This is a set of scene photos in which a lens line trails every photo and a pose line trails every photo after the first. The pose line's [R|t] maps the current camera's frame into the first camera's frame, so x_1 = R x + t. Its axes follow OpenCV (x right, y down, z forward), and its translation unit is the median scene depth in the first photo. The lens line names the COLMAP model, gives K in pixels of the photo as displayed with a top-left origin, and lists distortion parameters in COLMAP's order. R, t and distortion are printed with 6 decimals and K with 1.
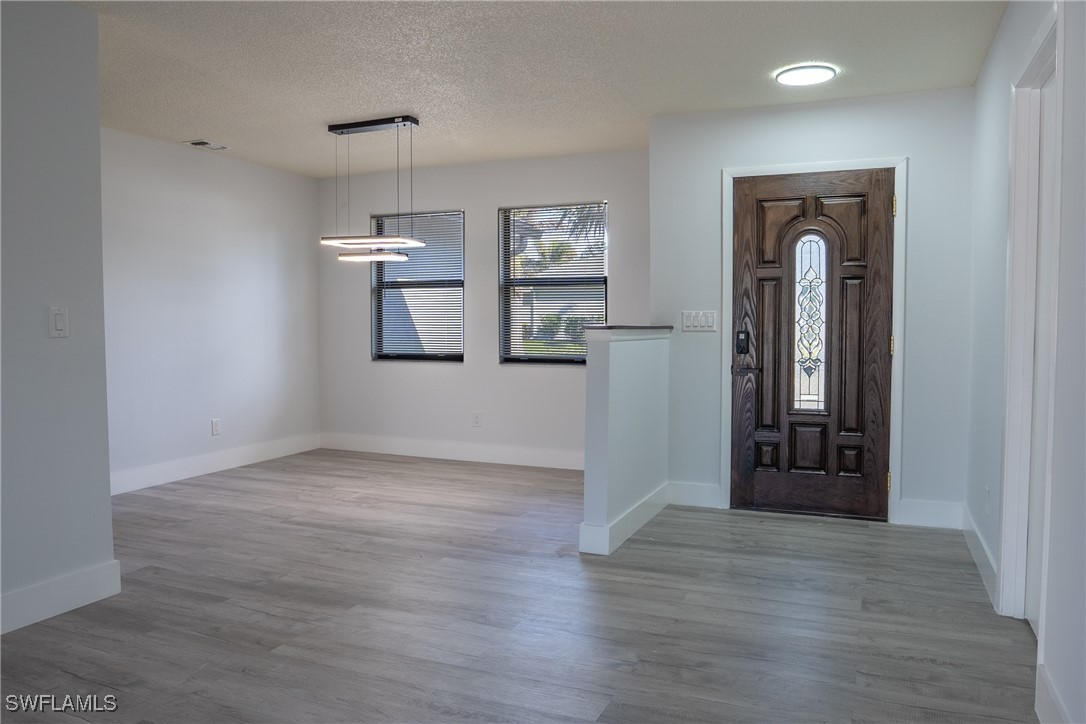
lens RADIAL K [[825.6, 0, 541.7], [0, 825.6, 362.2], [0, 0, 1]] dist [0.001595, 0.004983]
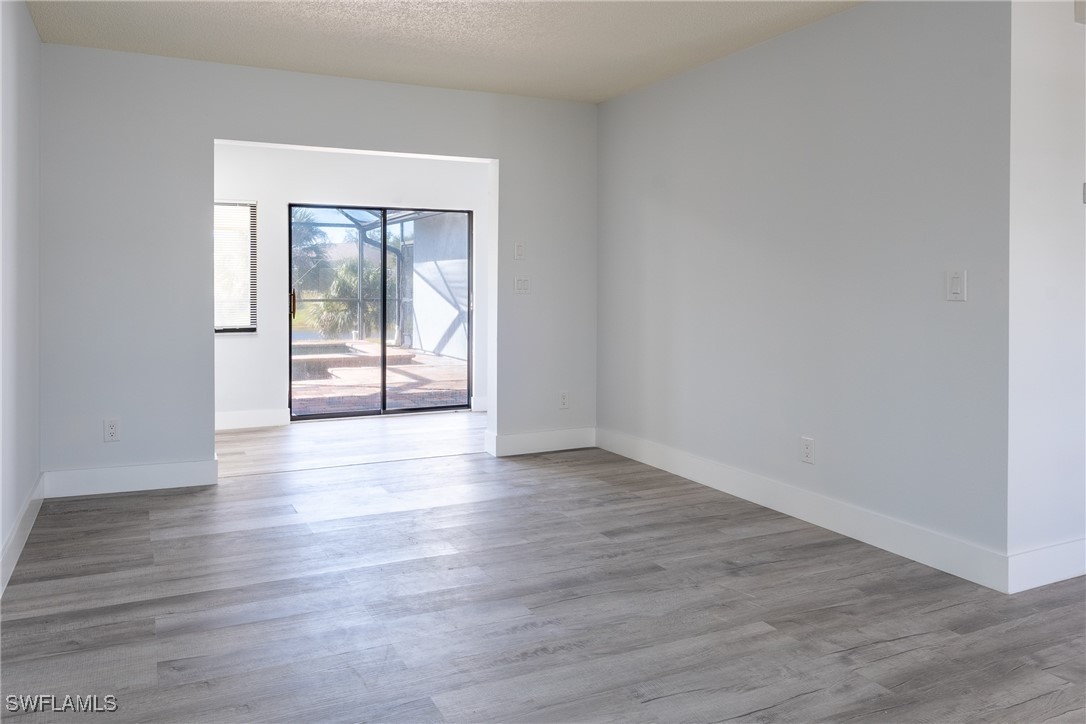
lens RADIAL K [[825.6, 0, 544.4], [0, 825.6, 360.9], [0, 0, 1]] dist [0.001595, 0.004983]
pose [[-0.655453, 0.058286, -0.752983, 0.295280], [-0.053855, 0.990872, 0.123579, -0.032006], [0.753313, 0.121552, -0.646331, 0.744994]]
